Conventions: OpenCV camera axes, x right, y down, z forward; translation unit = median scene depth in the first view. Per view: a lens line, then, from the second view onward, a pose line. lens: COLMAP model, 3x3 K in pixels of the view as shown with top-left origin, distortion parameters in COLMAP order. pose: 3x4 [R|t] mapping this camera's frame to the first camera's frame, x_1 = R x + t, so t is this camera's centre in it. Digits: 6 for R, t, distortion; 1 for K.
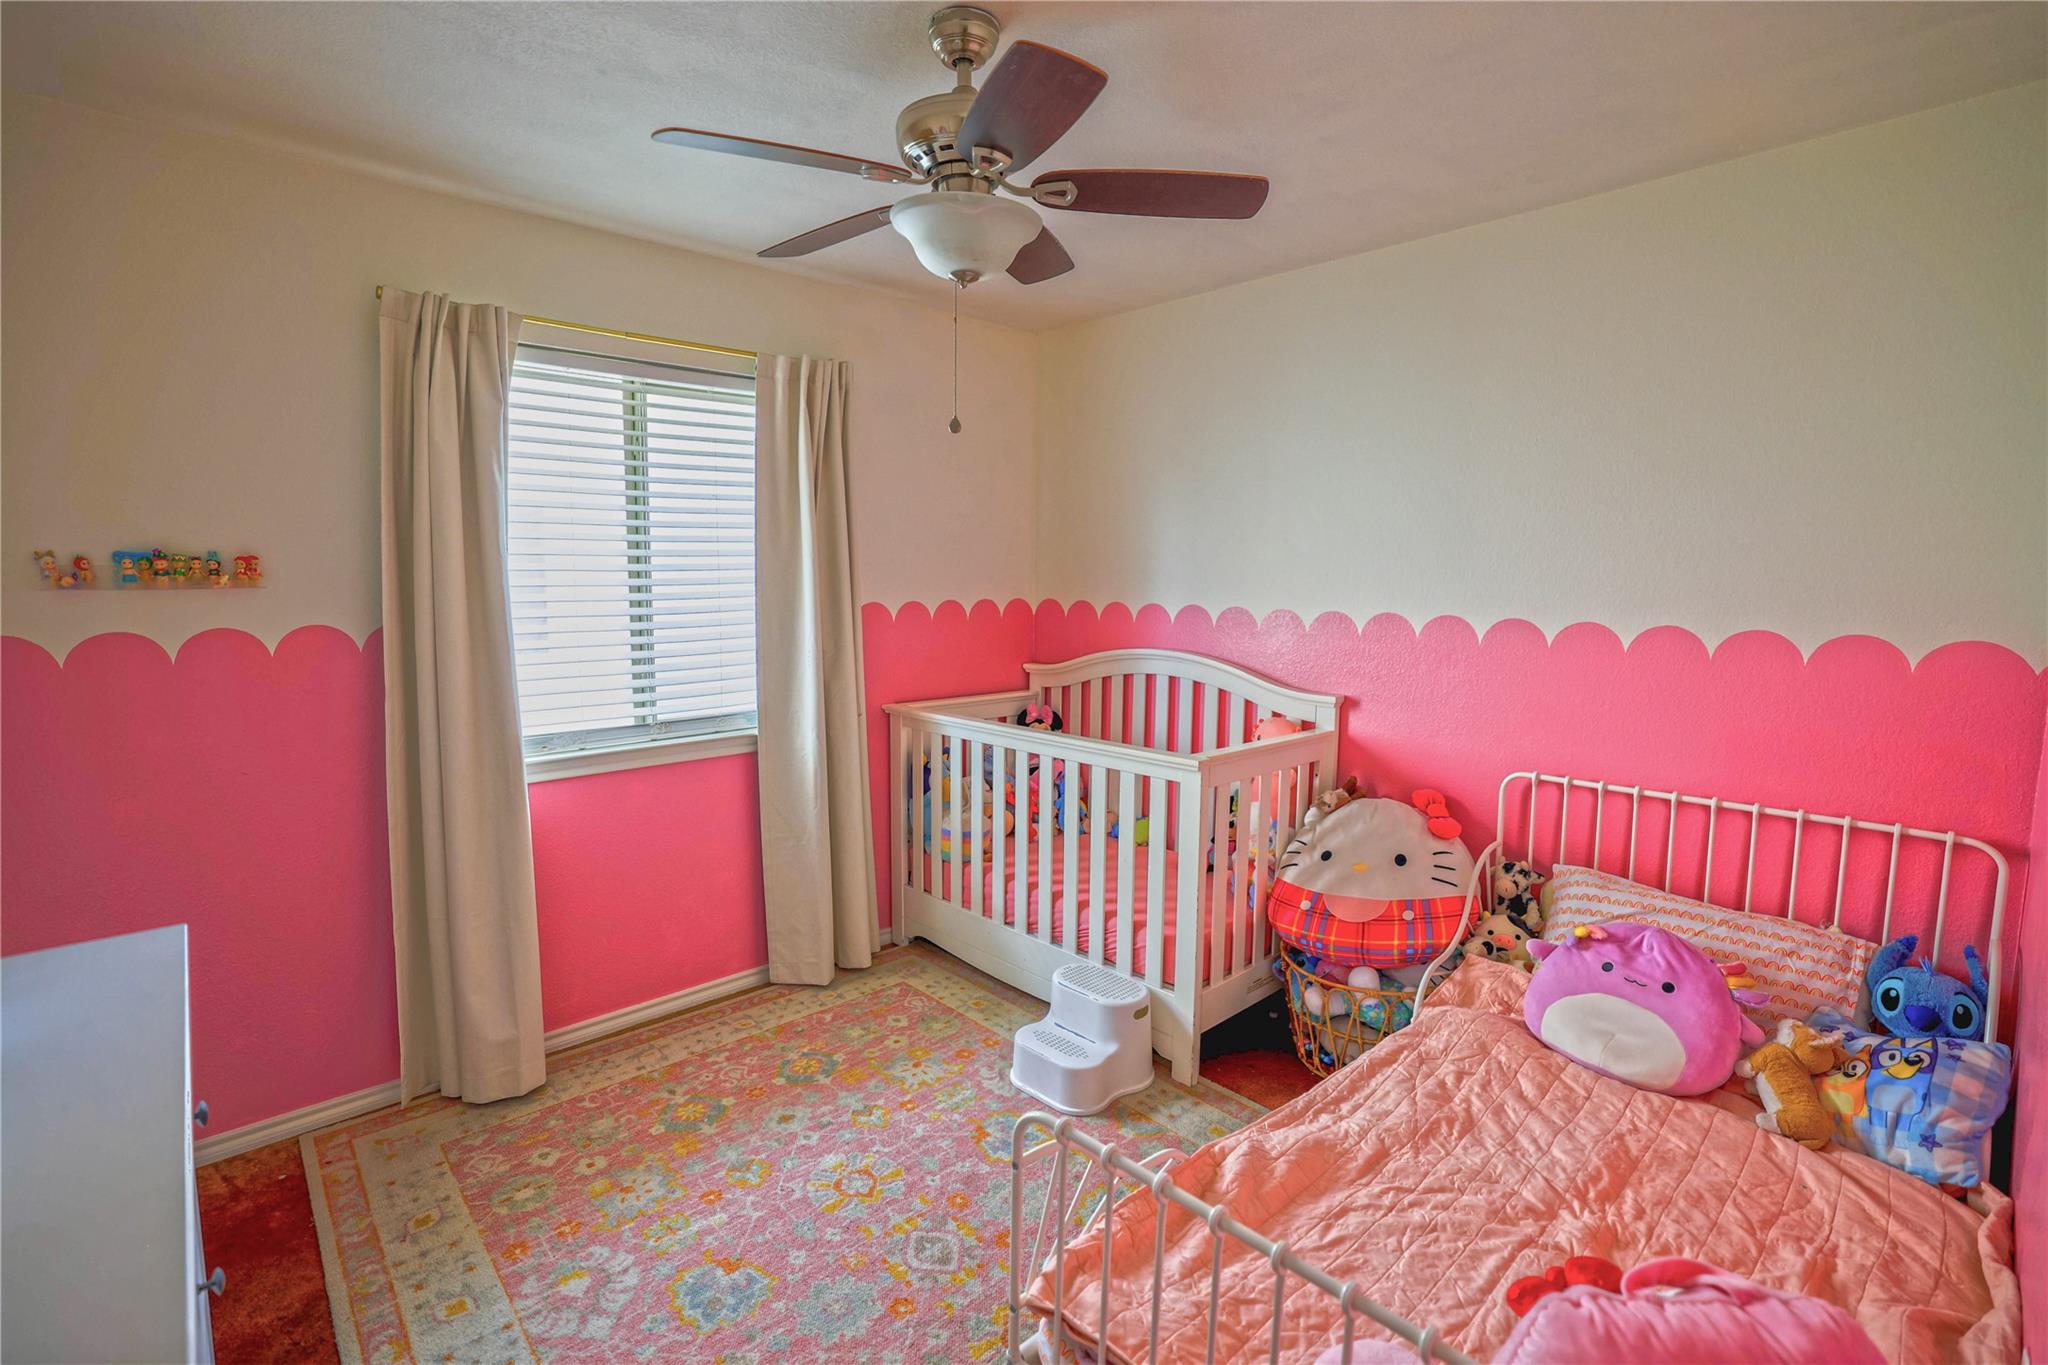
lens RADIAL K [[920.7, 0, 1011.6], [0, 920.7, 668.0], [0, 0, 1]] dist [-0.046273, 0.016101]
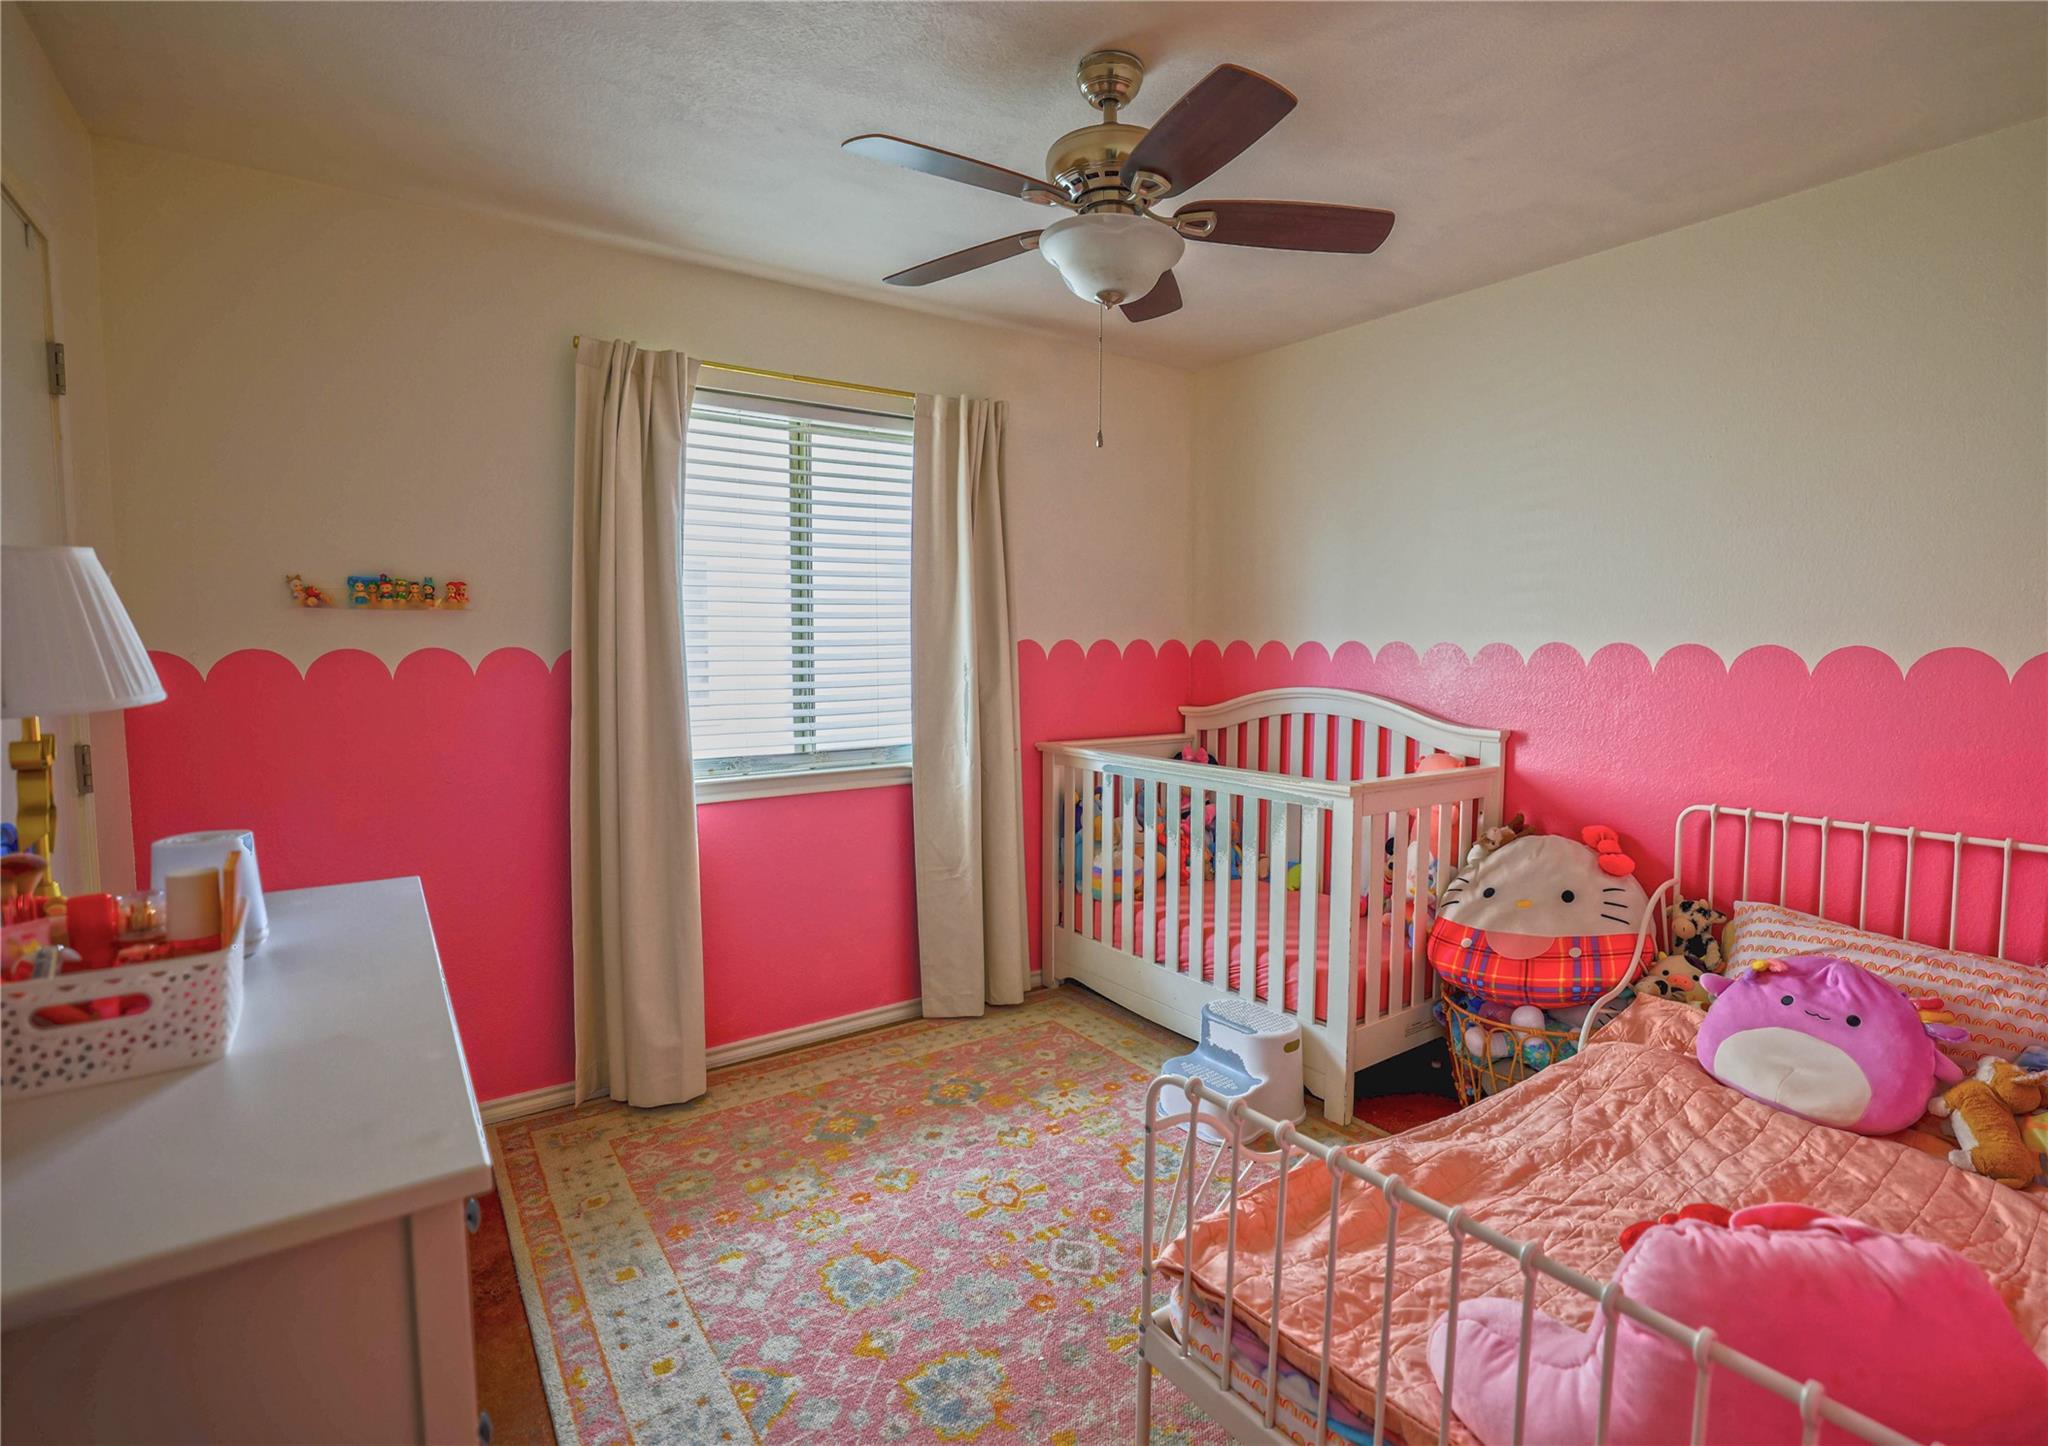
lens RADIAL K [[974.8, 0, 1072.6], [0, 974.8, 707.0], [0, 0, 1]] dist [-0.046656, 0.016168]
pose [[0.994338, 0.004288, -0.106175, 0.020571], [-0.008089, 0.999341, -0.035386, 0.064193], [0.105953, 0.036045, 0.993718, -0.078680]]
